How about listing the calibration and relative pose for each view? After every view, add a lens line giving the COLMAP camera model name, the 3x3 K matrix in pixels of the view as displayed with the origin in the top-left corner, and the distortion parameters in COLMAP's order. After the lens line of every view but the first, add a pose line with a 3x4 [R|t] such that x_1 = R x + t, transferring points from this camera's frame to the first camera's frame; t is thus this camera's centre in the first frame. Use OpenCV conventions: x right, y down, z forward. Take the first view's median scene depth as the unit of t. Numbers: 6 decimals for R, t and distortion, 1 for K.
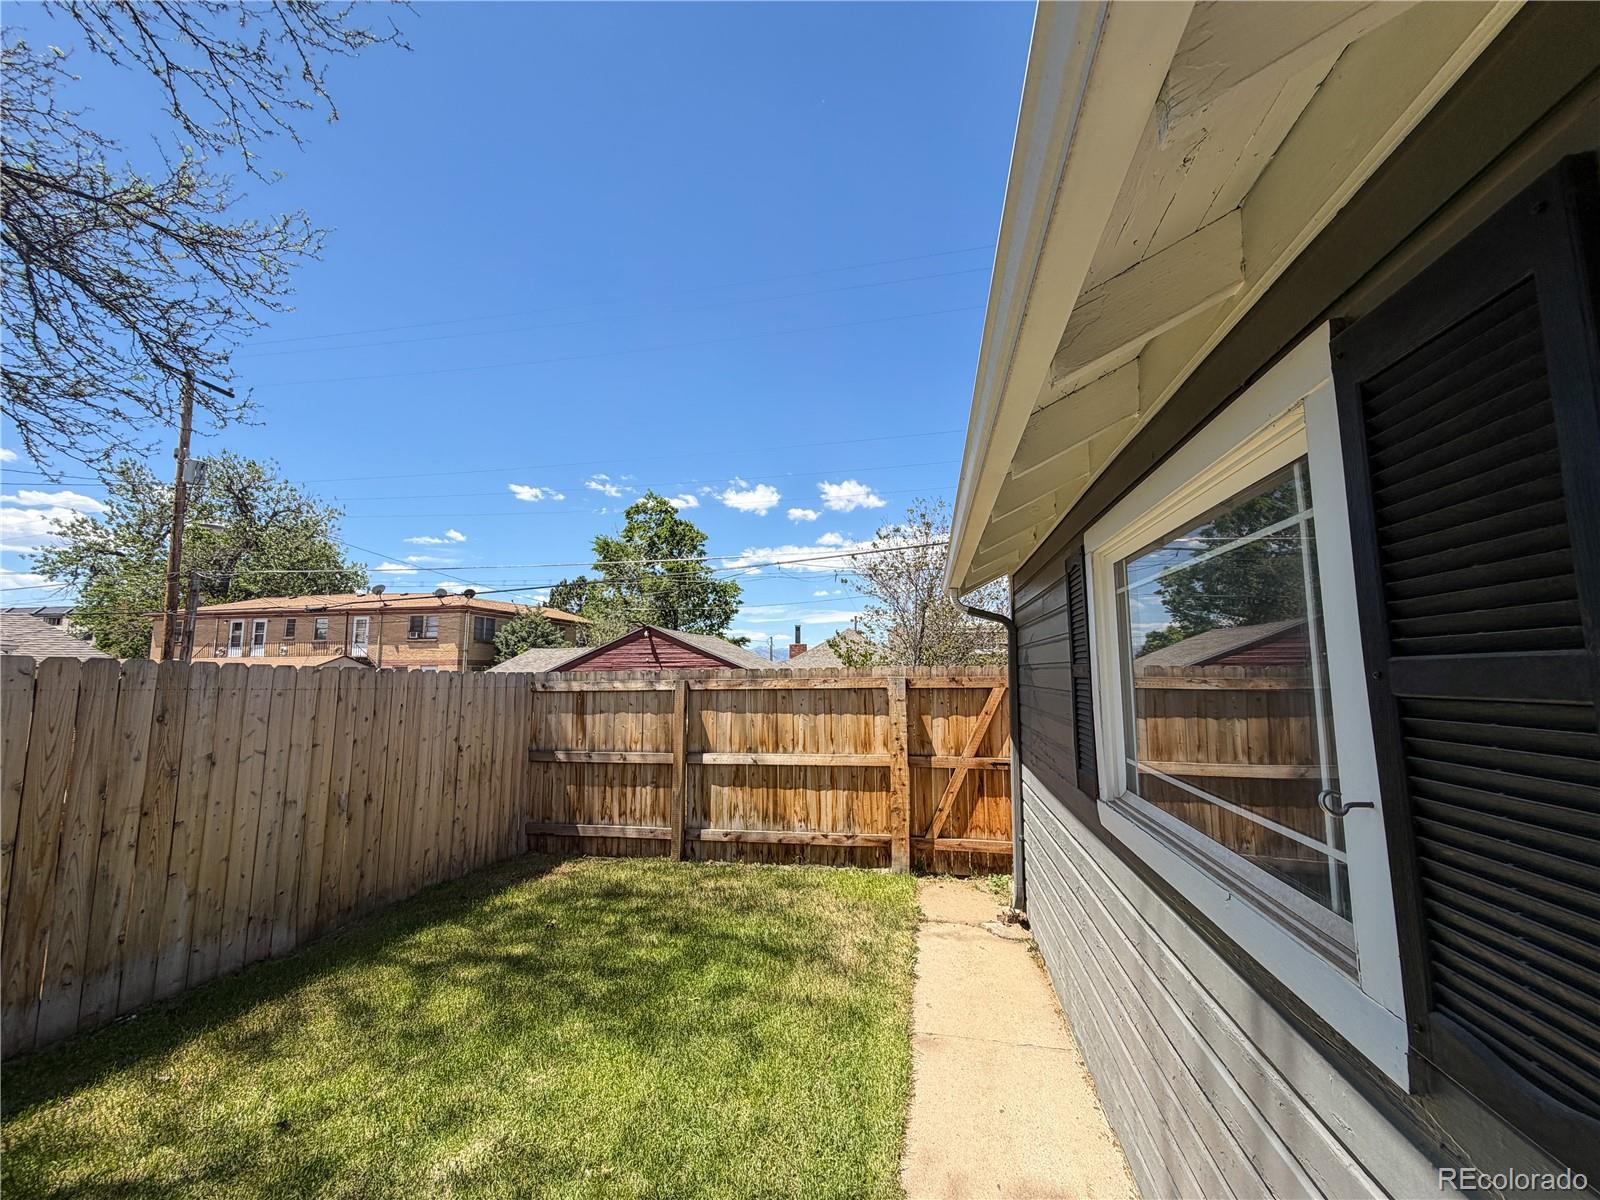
lens RADIAL K [[640.6, 0, 799.6], [0, 640.6, 602.5], [0, 0, 1]] dist [-0.000566, 0.000529]
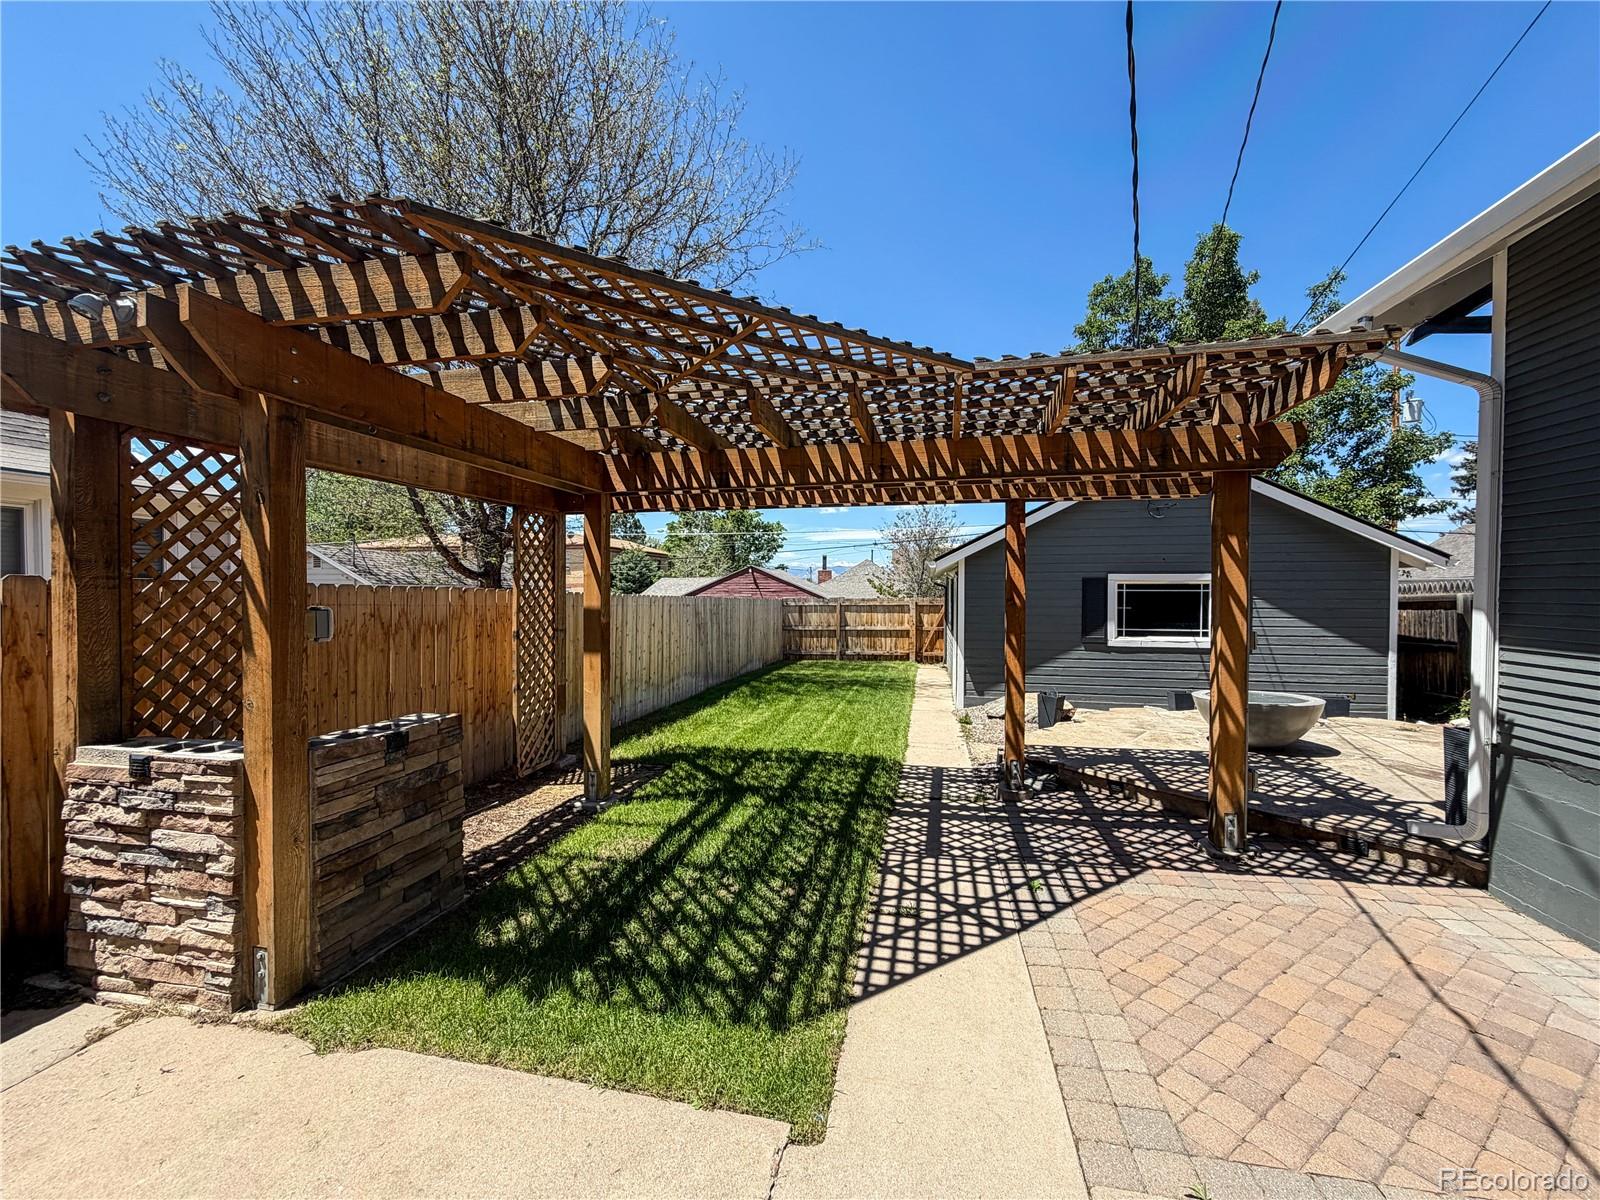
lens RADIAL K [[640.6, 0, 808.8], [0, 640.6, 597.2], [0, 0, 1]] dist [-0.000566, 0.000529]
pose [[0.999927, 0.005108, 0.010967, -0.371996], [-0.006389, 0.992738, 0.120128, -0.263659], [-0.010274, -0.120189, 0.992698, -2.003024]]
